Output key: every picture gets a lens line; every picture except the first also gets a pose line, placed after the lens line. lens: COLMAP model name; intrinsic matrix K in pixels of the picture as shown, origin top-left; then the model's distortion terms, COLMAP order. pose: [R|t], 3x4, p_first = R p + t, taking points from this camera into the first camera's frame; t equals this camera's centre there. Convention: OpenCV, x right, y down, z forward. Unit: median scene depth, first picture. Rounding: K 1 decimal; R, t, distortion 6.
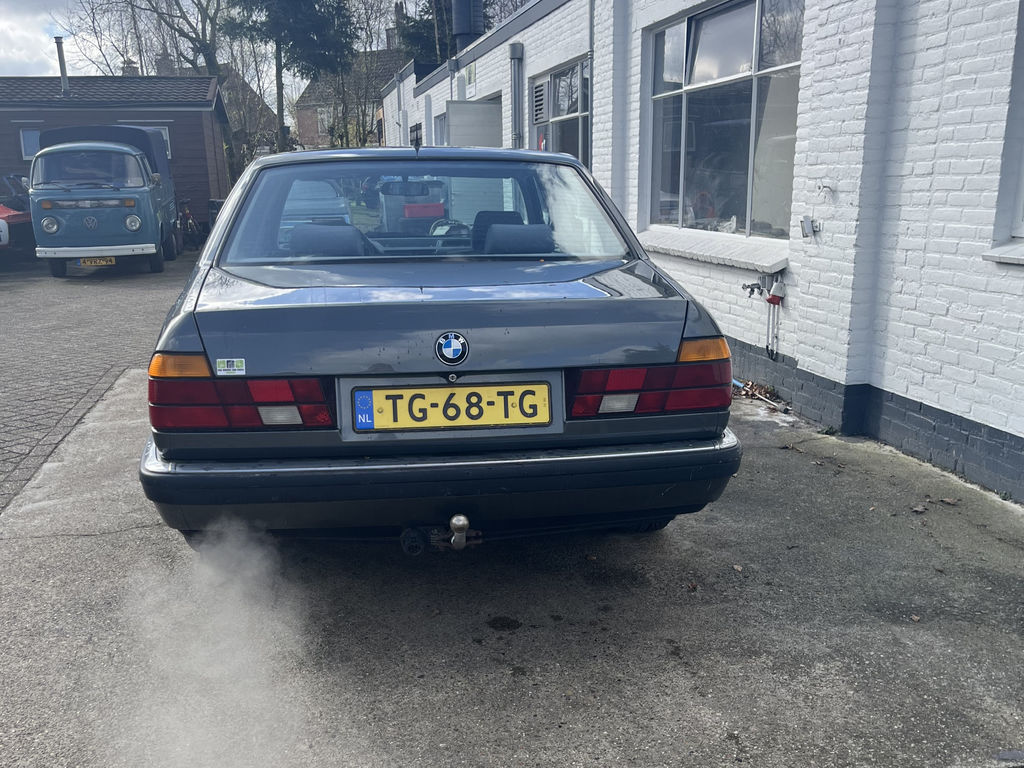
lens RADIAL K [[1024.0, 0, 511.1], [0, 1024.0, 490.5], [0, 0, 1]] dist [0.095794, -0.124626]
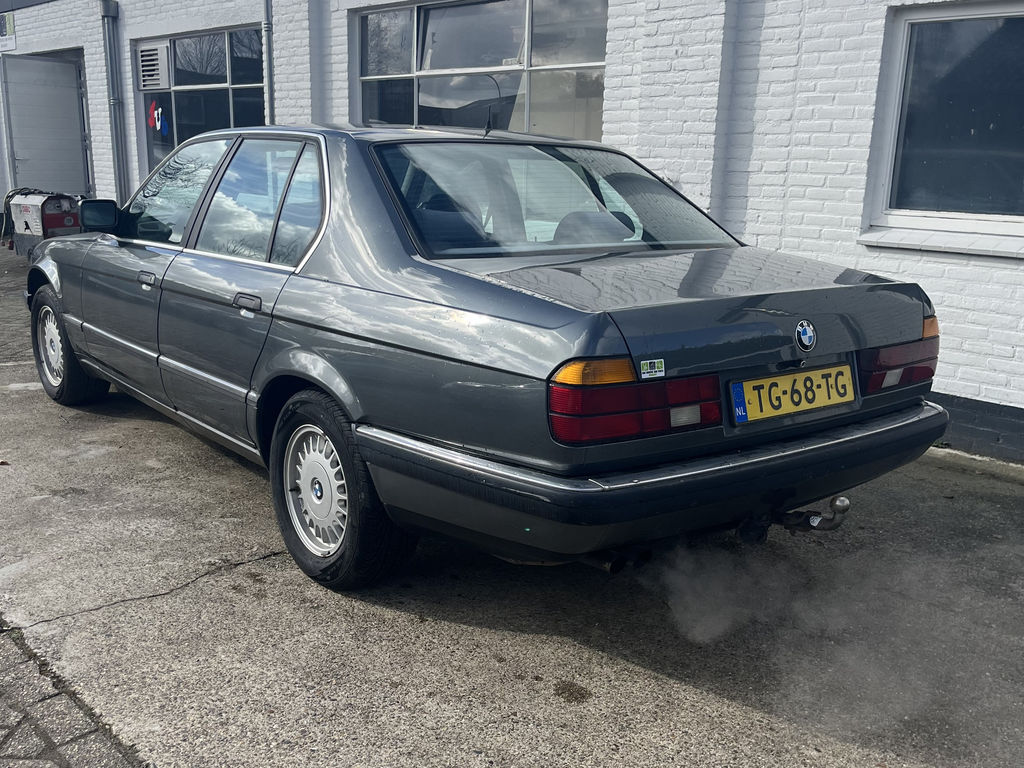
lens RADIAL K [[1029.6, 0, 508.4], [0, 1029.6, 429.9], [0, 0, 1]] dist [0.024229, 0.007469]
pose [[0.858104, -0.096178, 0.504388, -0.655442], [0.111713, 0.993740, -0.000566, -0.060513], [-0.501176, 0.056833, 0.863477, 0.206436]]
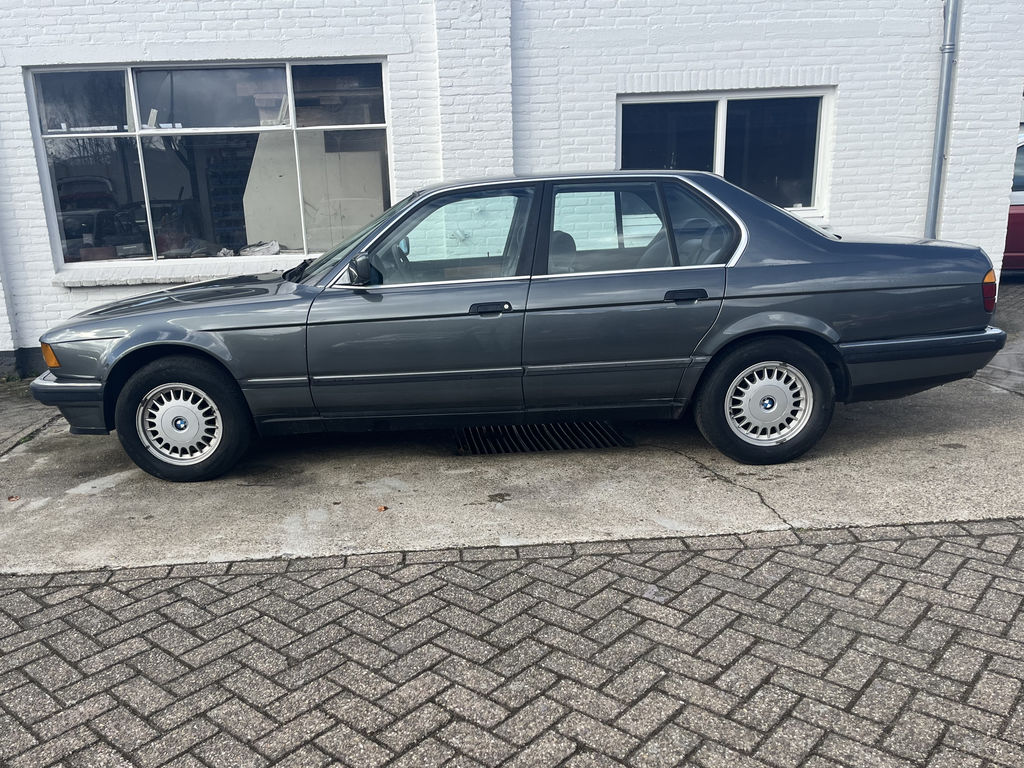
lens RADIAL K [[853.9, 0, 462.7], [0, 853.9, 437.2], [0, 0, 1]] dist [0.063312, -0.077144]
pose [[0.144498, -0.258650, 0.955102, -1.562270], [0.323262, 0.924611, 0.201486, -0.363708], [-0.935212, 0.279634, 0.217216, 1.261311]]
